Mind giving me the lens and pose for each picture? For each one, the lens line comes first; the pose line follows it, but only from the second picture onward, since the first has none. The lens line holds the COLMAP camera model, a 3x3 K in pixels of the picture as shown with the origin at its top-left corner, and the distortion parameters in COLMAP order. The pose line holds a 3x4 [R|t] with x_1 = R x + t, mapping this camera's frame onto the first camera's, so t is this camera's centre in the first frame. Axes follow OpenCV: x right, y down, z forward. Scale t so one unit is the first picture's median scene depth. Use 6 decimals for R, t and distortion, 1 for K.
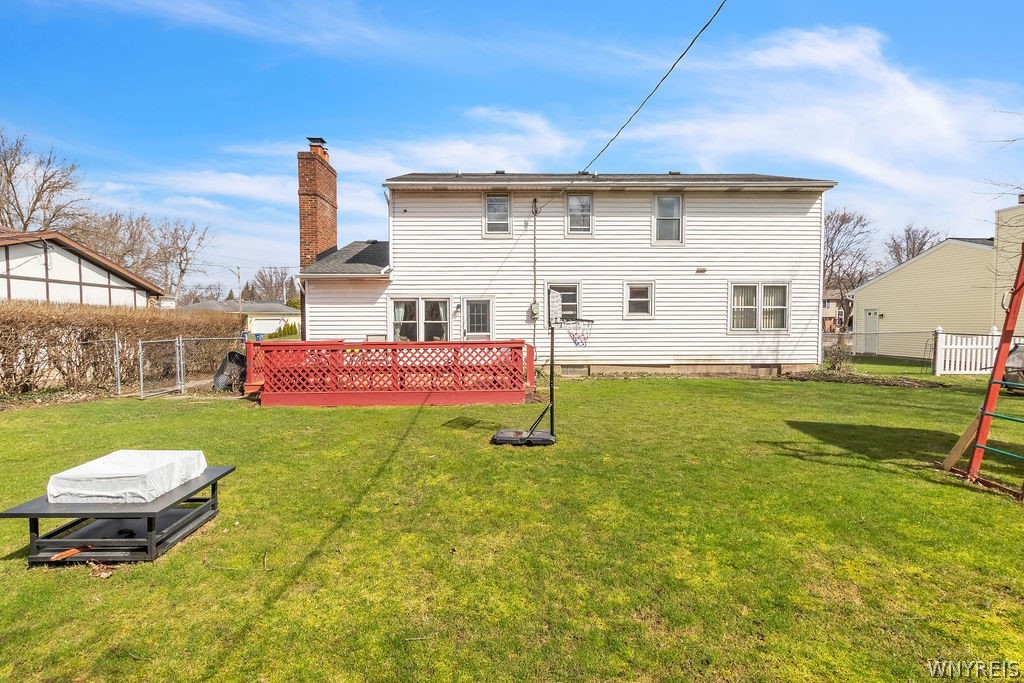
lens RADIAL K [[485.9, 0, 512.0], [0, 485.9, 341.5], [0, 0, 1]] dist [0.003506, 0.000467]
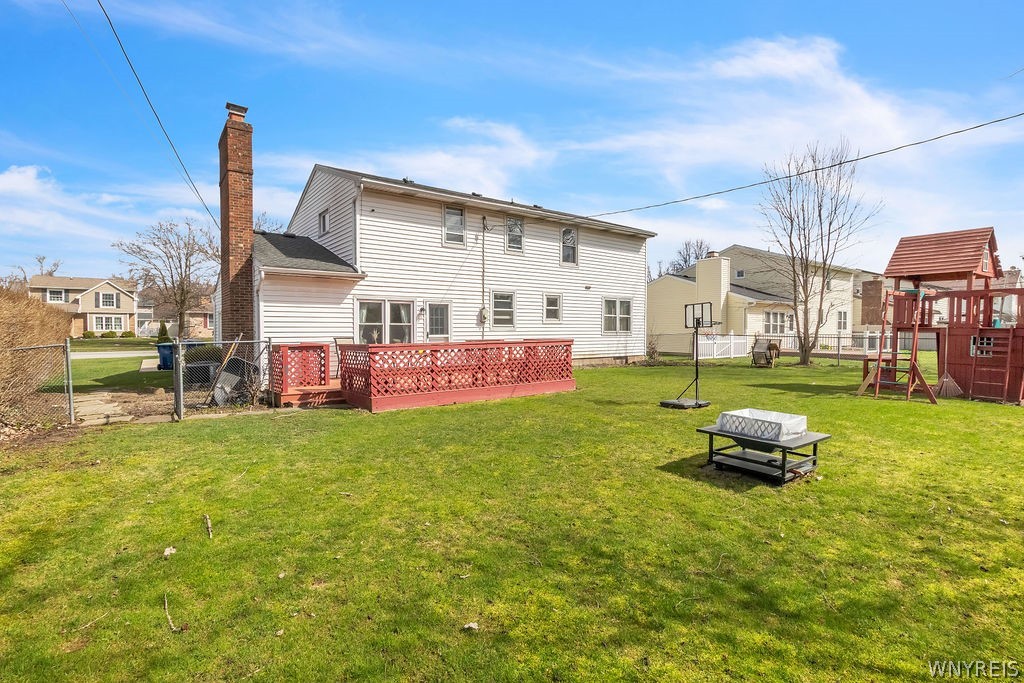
lens RADIAL K [[485.9, 0, 512.0], [0, 485.9, 341.5], [0, 0, 1]] dist [0.003506, 0.000467]
pose [[0.812079, -0.011585, 0.583433, -0.556754], [0.017447, 0.999838, -0.004431, 0.003965], [-0.583287, 0.013777, 0.812149, 0.045354]]
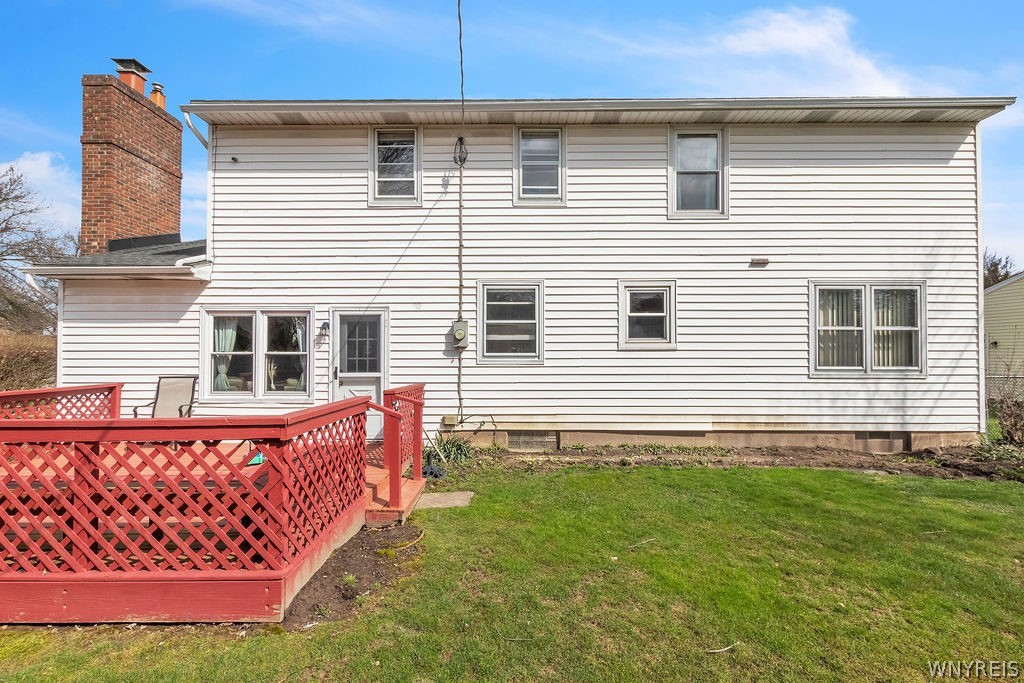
lens RADIAL K [[485.9, 0, 512.0], [0, 485.9, 341.5], [0, 0, 1]] dist [0.003506, 0.000467]
pose [[0.999491, 0.002058, -0.031828, 0.124344], [-0.003801, 0.998491, -0.054786, -0.024043], [0.031667, 0.054880, 0.997991, 0.440668]]
